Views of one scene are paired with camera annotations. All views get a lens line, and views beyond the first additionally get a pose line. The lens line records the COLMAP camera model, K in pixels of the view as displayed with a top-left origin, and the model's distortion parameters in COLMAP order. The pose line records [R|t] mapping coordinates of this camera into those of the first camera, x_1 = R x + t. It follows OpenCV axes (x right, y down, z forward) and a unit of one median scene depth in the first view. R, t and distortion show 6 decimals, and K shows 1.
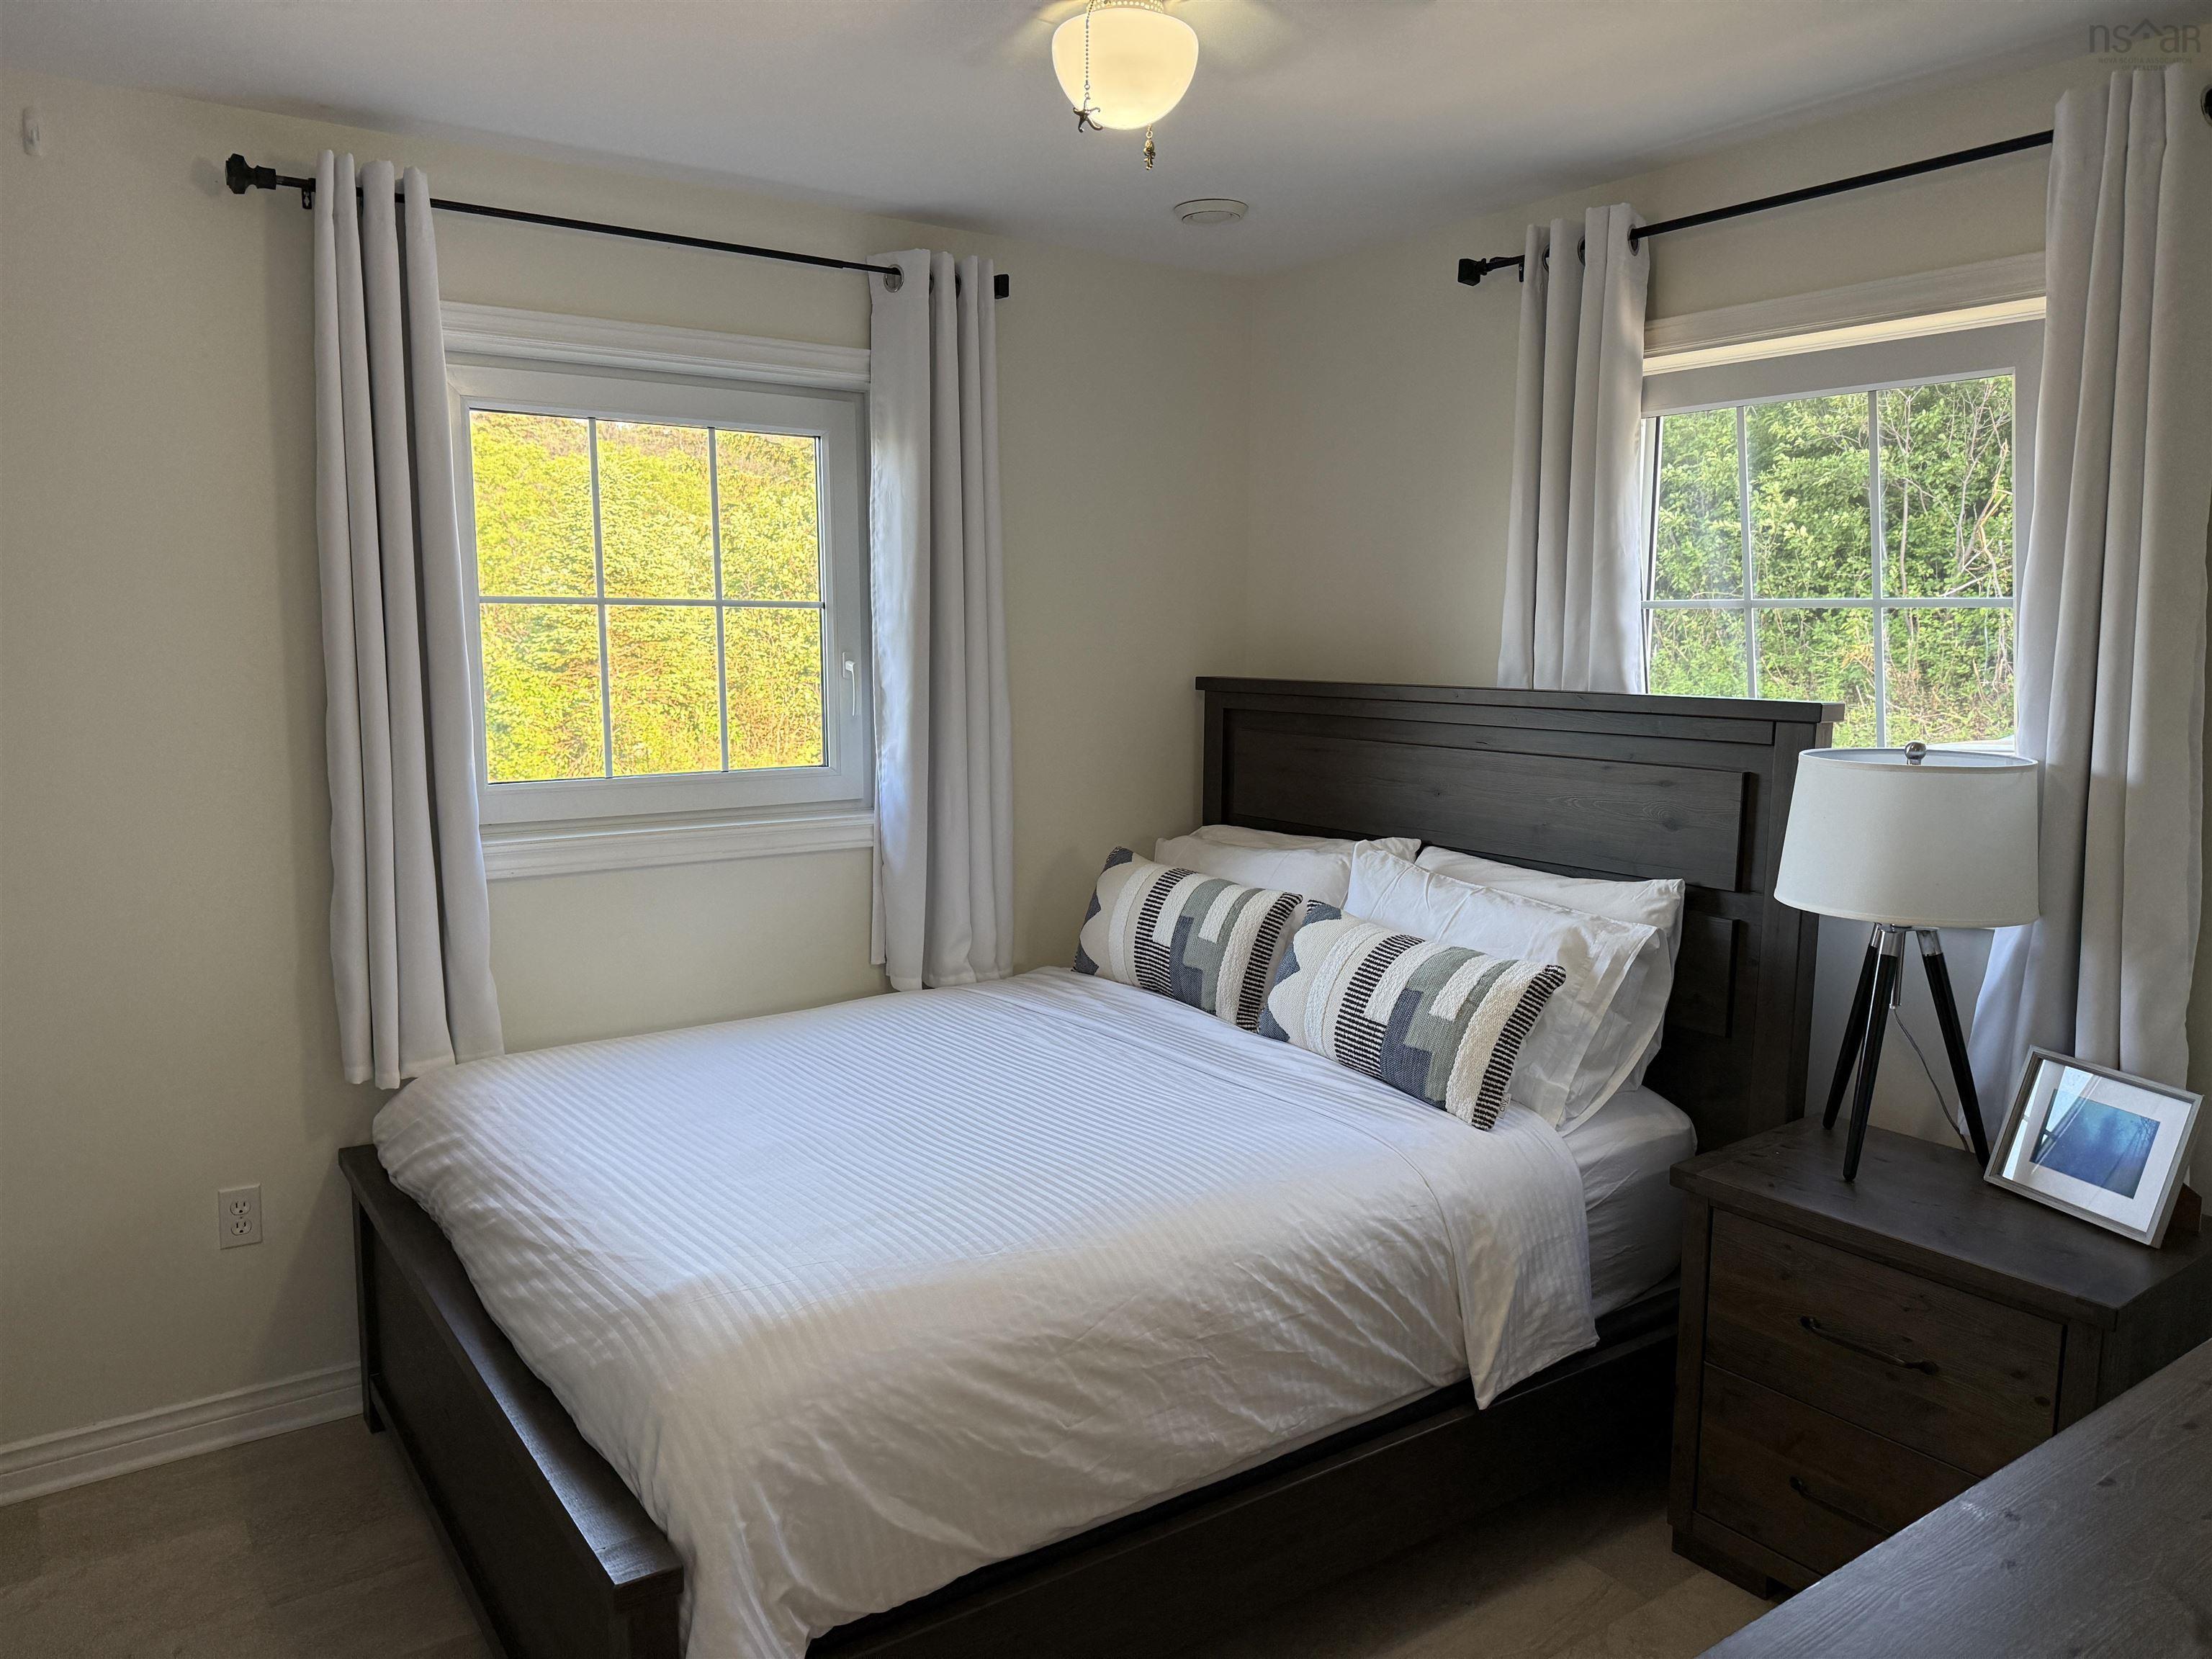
lens RADIAL K [[1554.0, 0, 1106.0], [0, 1554.0, 829.5], [0, 0, 1]] dist [0.143774, 0.000014]
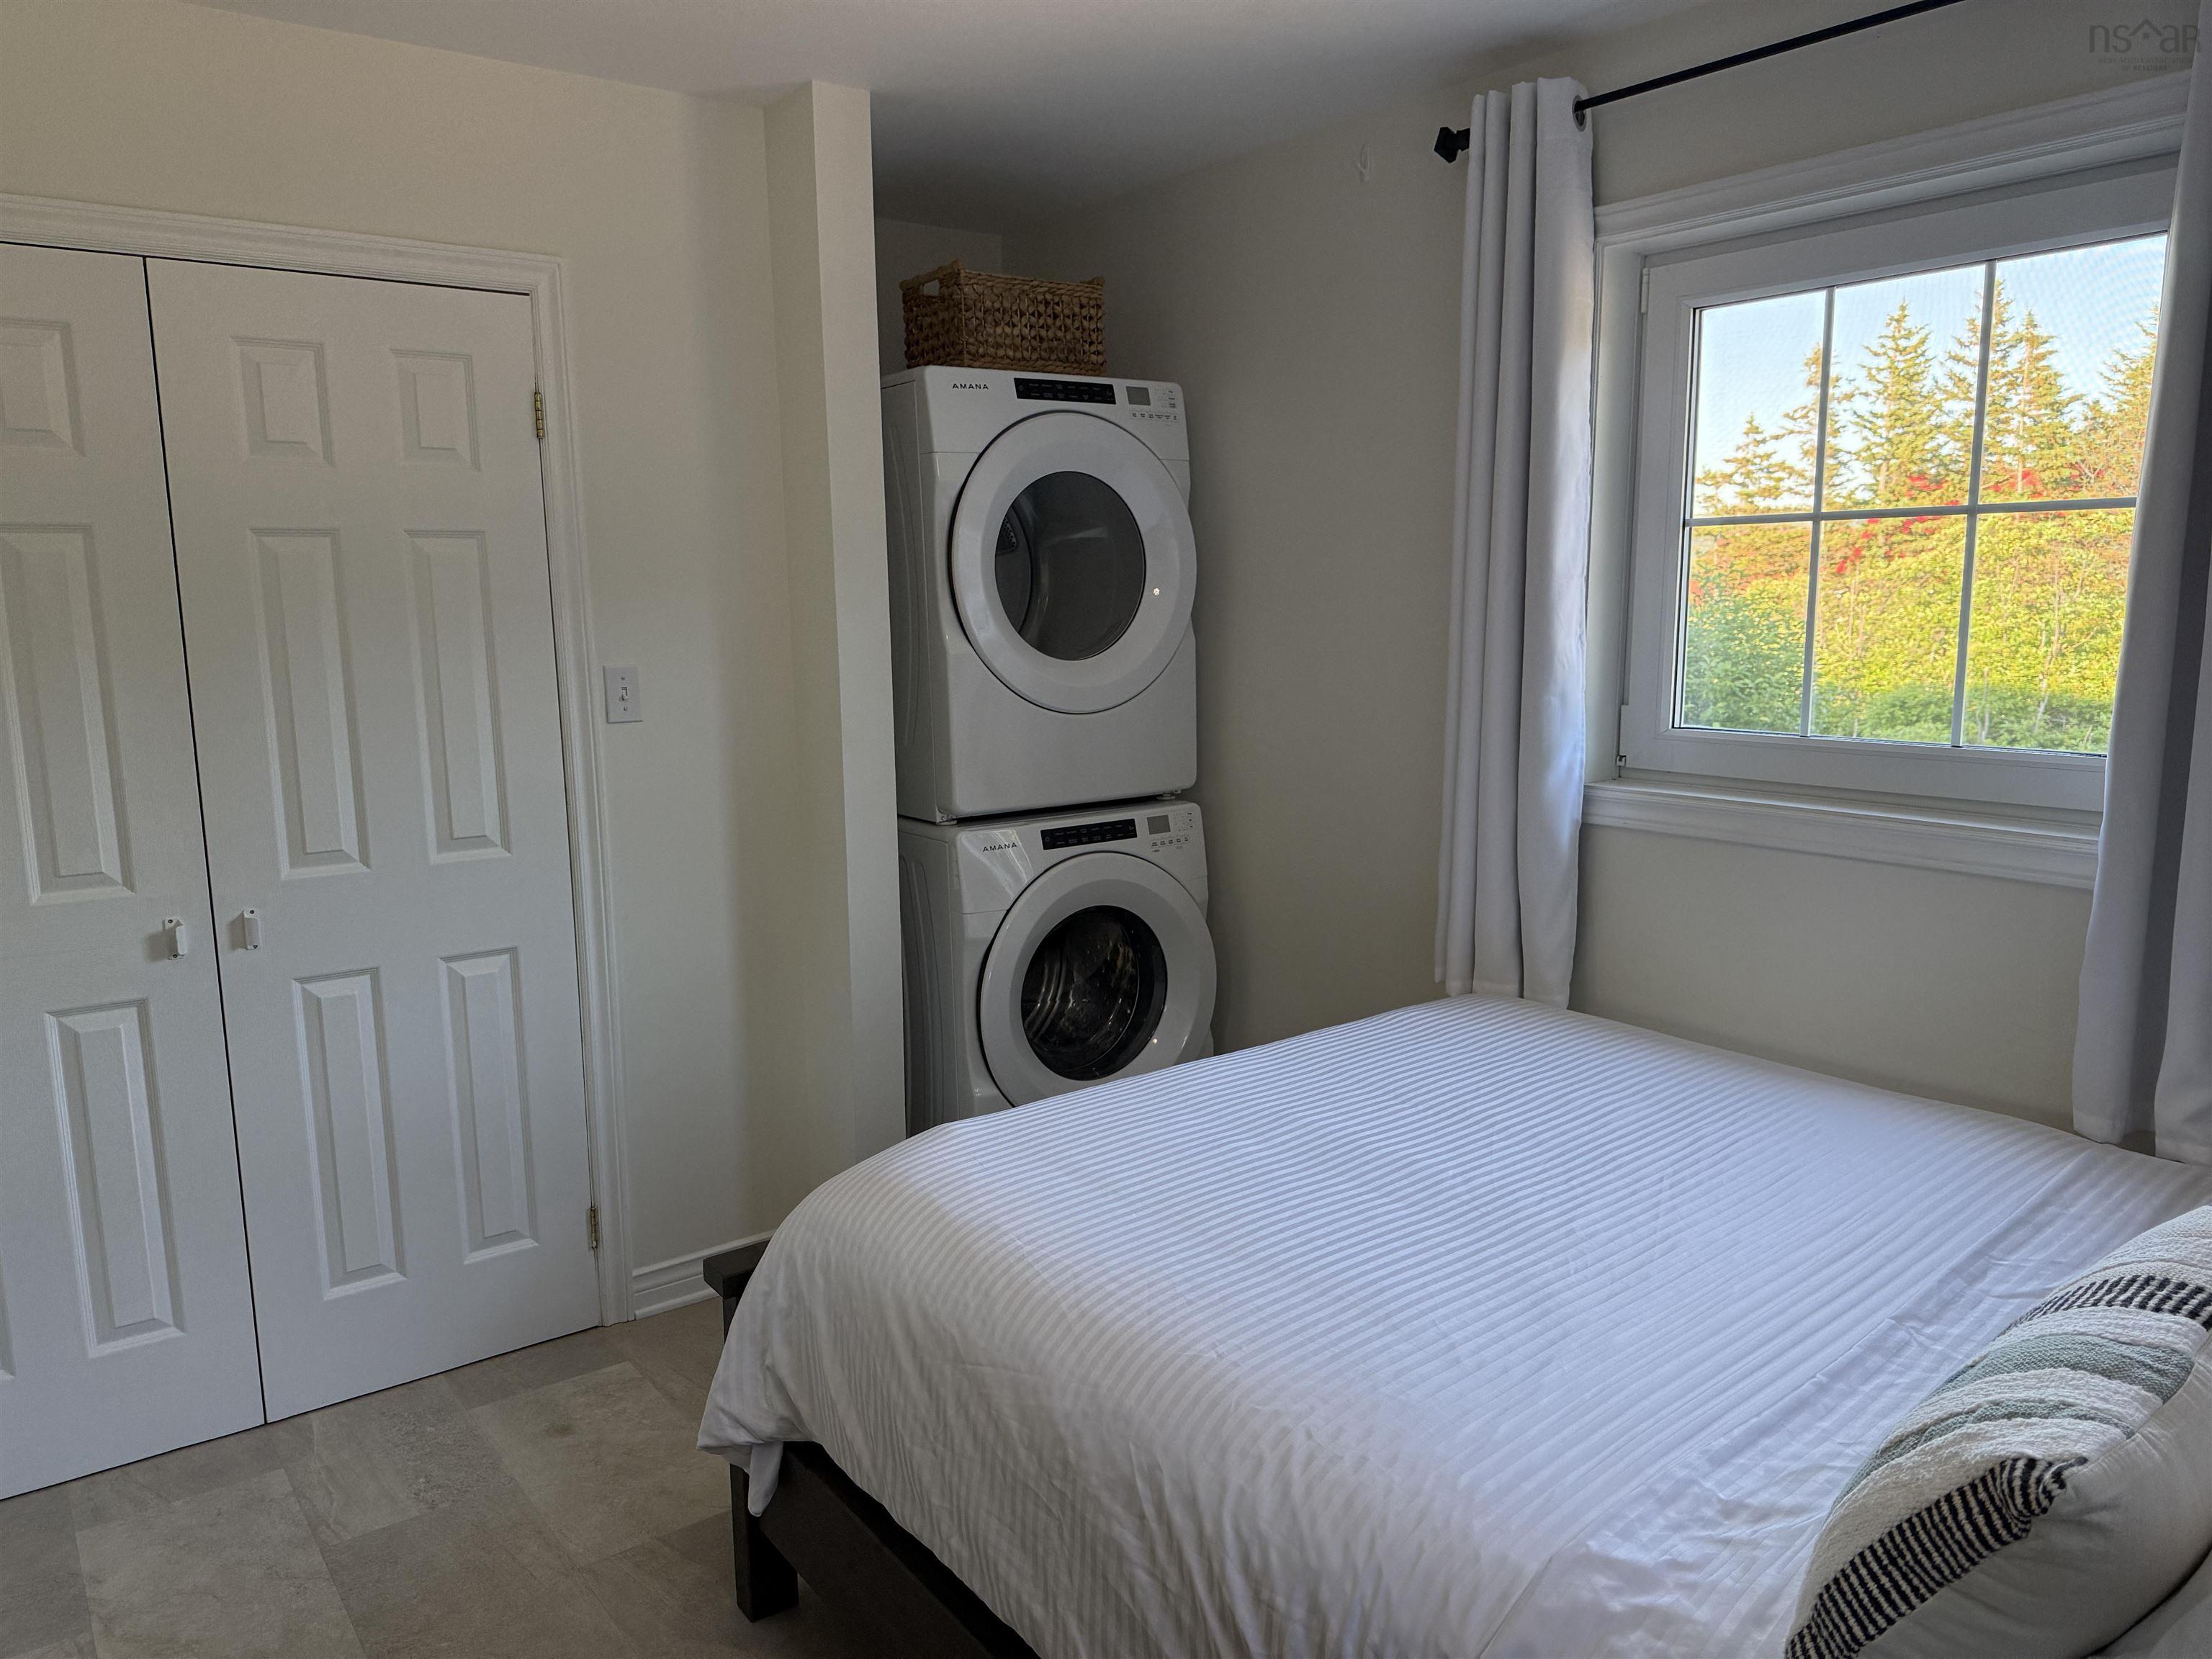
lens RADIAL K [[1554.0, 0, 1106.0], [0, 1554.0, 829.5], [0, 0, 1]] dist [0.143774, 0.000014]
pose [[0.027841, 0.159897, -0.986741, 0.503424], [-0.119064, 0.980627, 0.155547, -0.072763], [0.992496, 0.113155, 0.046339, 0.622268]]
